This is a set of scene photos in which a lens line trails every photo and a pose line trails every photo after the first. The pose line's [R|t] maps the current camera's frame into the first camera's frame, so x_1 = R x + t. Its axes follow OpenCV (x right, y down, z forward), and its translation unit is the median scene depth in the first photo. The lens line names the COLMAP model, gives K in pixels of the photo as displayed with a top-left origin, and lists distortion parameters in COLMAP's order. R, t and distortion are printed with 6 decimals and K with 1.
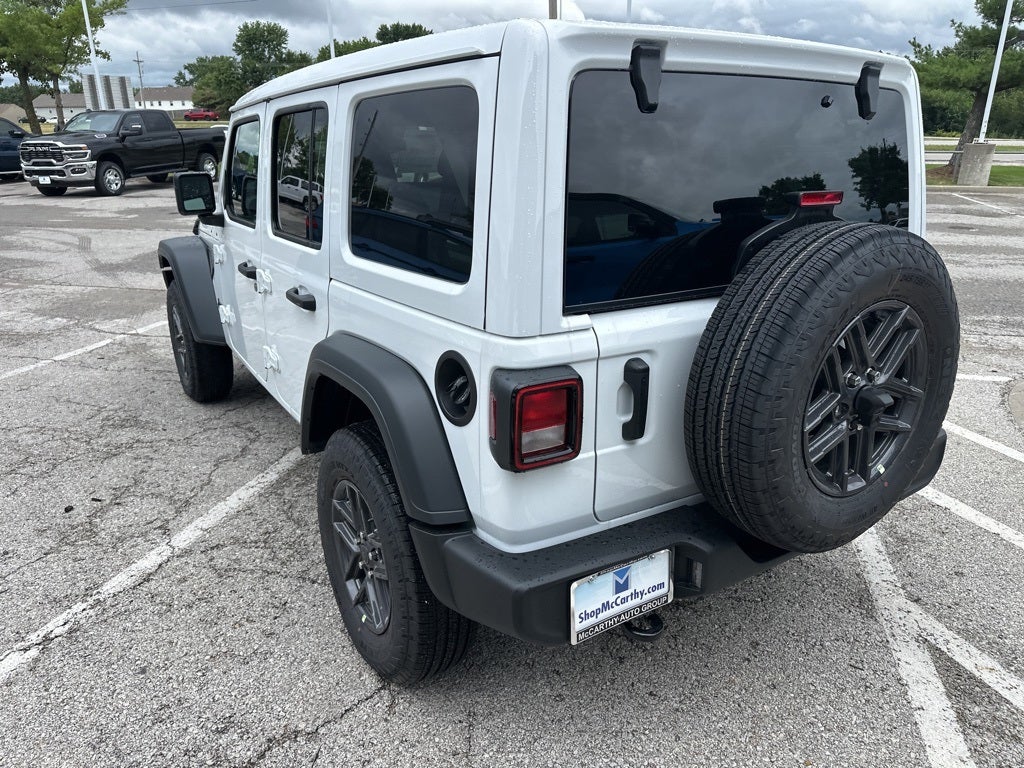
lens RADIAL K [[722.3, 0, 507.4], [0, 722.3, 389.4], [0, 0, 1]] dist [0.032204, -0.039618]
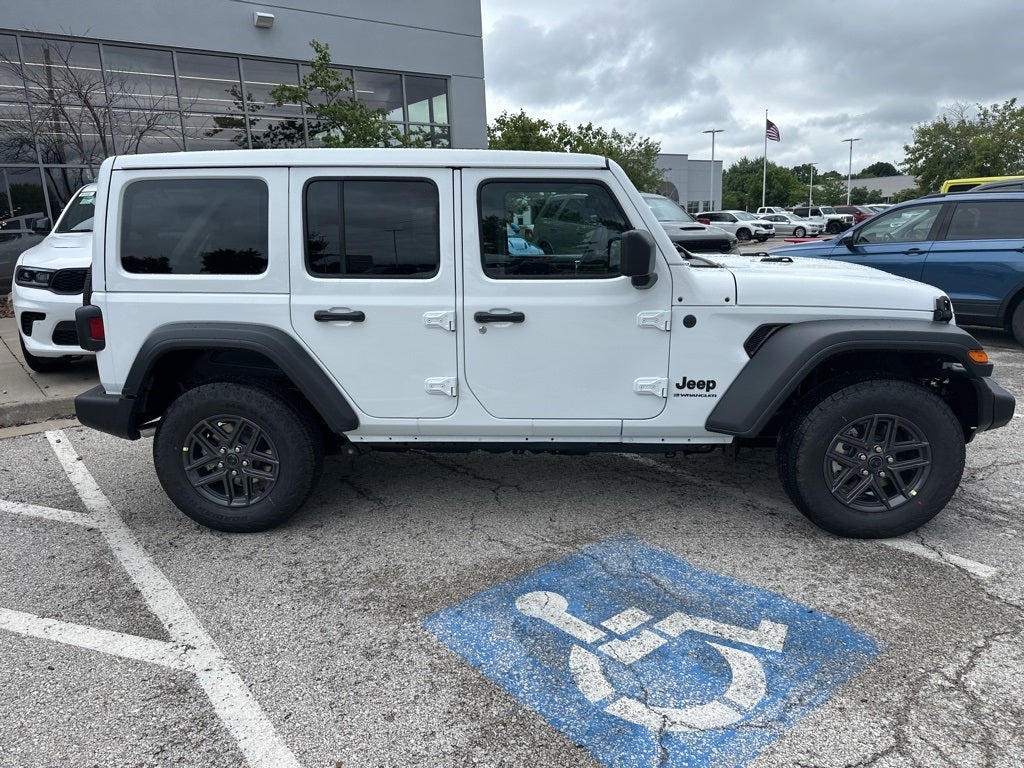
lens RADIAL K [[722.3, 0, 513.1], [0, 722.3, 385.5], [0, 0, 1]] dist [0.032204, -0.039618]
pose [[-0.587371, 0.204083, -0.783164, 1.023231], [-0.242329, 0.878938, 0.410786, -0.657075], [0.772187, 0.431067, -0.466807, 1.965888]]
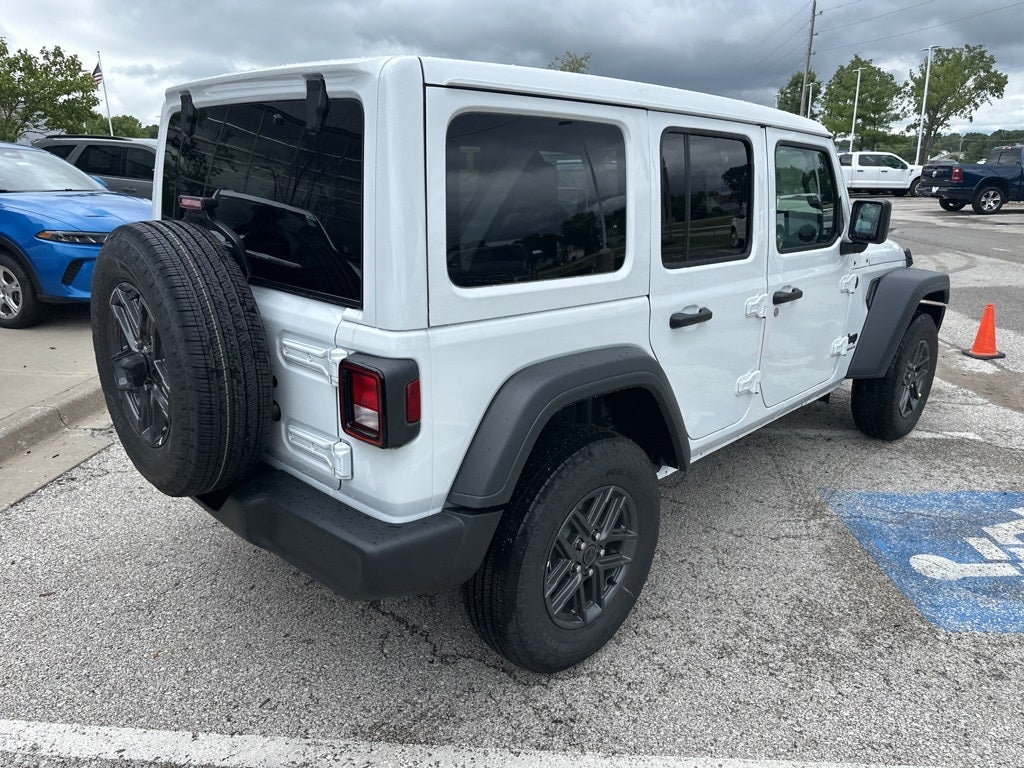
lens RADIAL K [[722.3, 0, 509.4], [0, 722.3, 385.9], [0, 0, 1]] dist [0.032204, -0.039618]
pose [[0.211934, 0.291104, -0.932922, 1.045276], [-0.330515, 0.919706, 0.211896, -0.244928], [0.919698, 0.263437, 0.291131, 0.720601]]
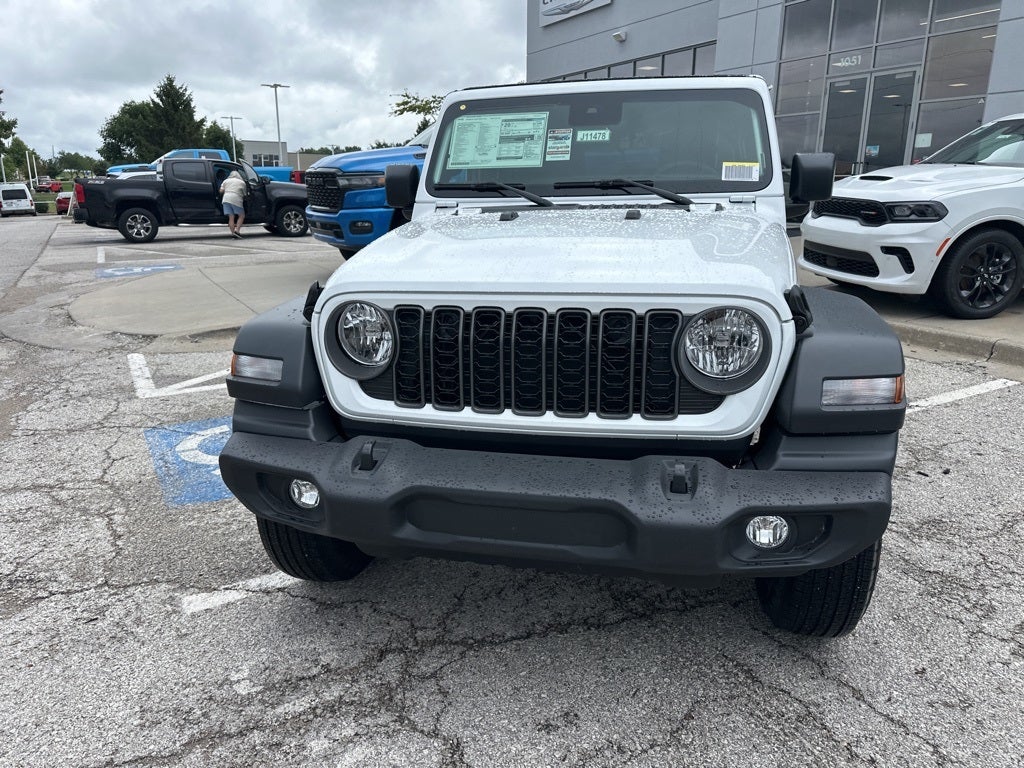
lens RADIAL K [[722.3, 0, 507.6], [0, 722.3, 392.2], [0, 0, 1]] dist [0.032204, -0.039618]
pose [[-0.706950, -0.190092, 0.681239, -0.974421], [0.246800, 0.836355, 0.489490, -0.683693], [-0.662805, 0.514174, -0.544347, 2.214104]]
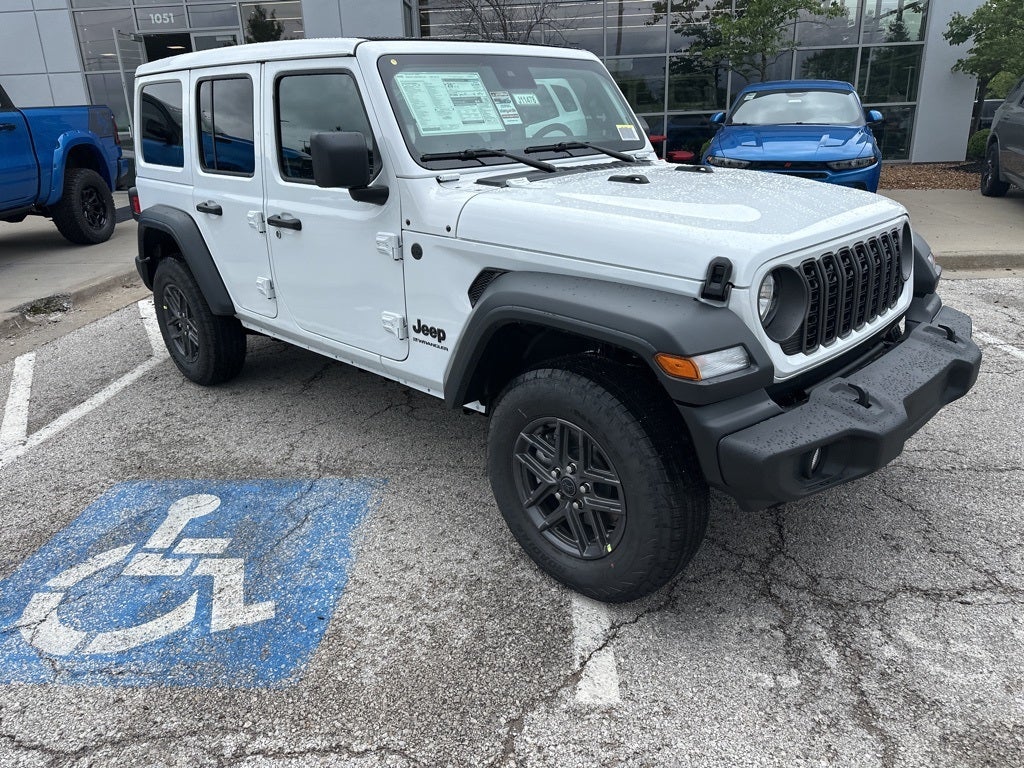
lens RADIAL K [[722.3, 0, 510.9], [0, 722.3, 391.5], [0, 0, 1]] dist [0.032204, -0.039618]
pose [[-0.976795, 0.106504, -0.185820, 0.006376], [-0.036798, 0.771242, 0.635478, -0.797513], [0.210994, 0.627569, -0.749426, 2.437692]]
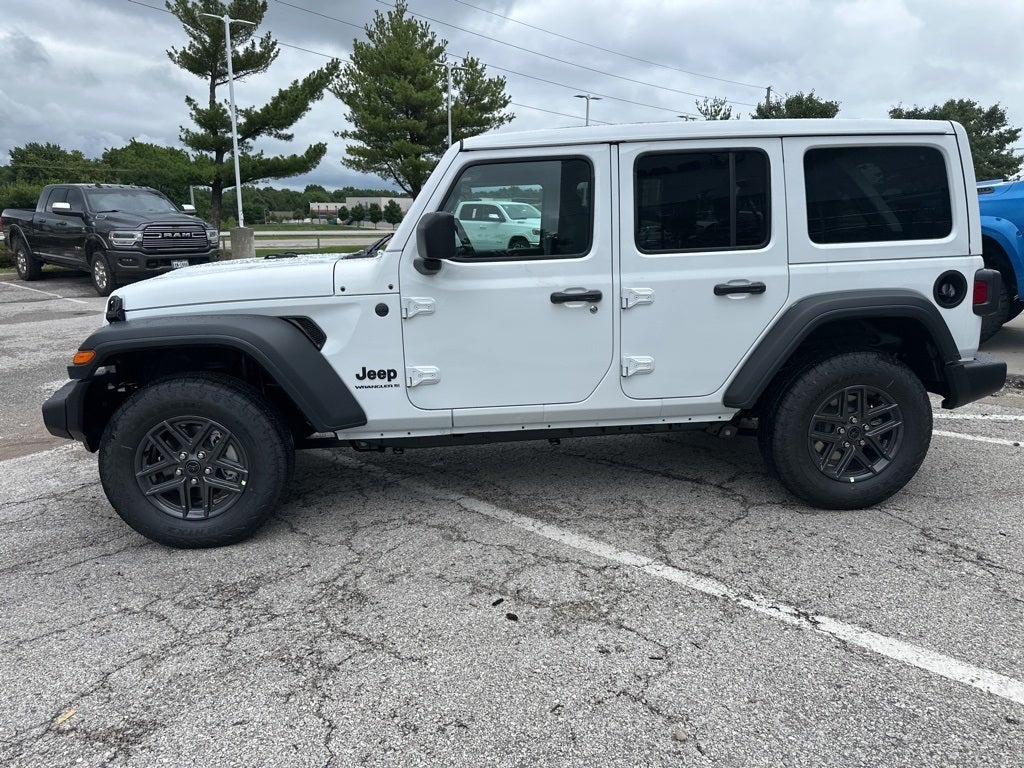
lens RADIAL K [[722.3, 0, 507.6], [0, 722.3, 377.0], [0, 0, 1]] dist [0.032204, -0.039618]
pose [[0.456030, -0.186517, 0.870200, -1.429003], [0.306849, 0.950787, 0.042986, -0.136698], [-0.835392, 0.247417, 0.490820, 0.636995]]
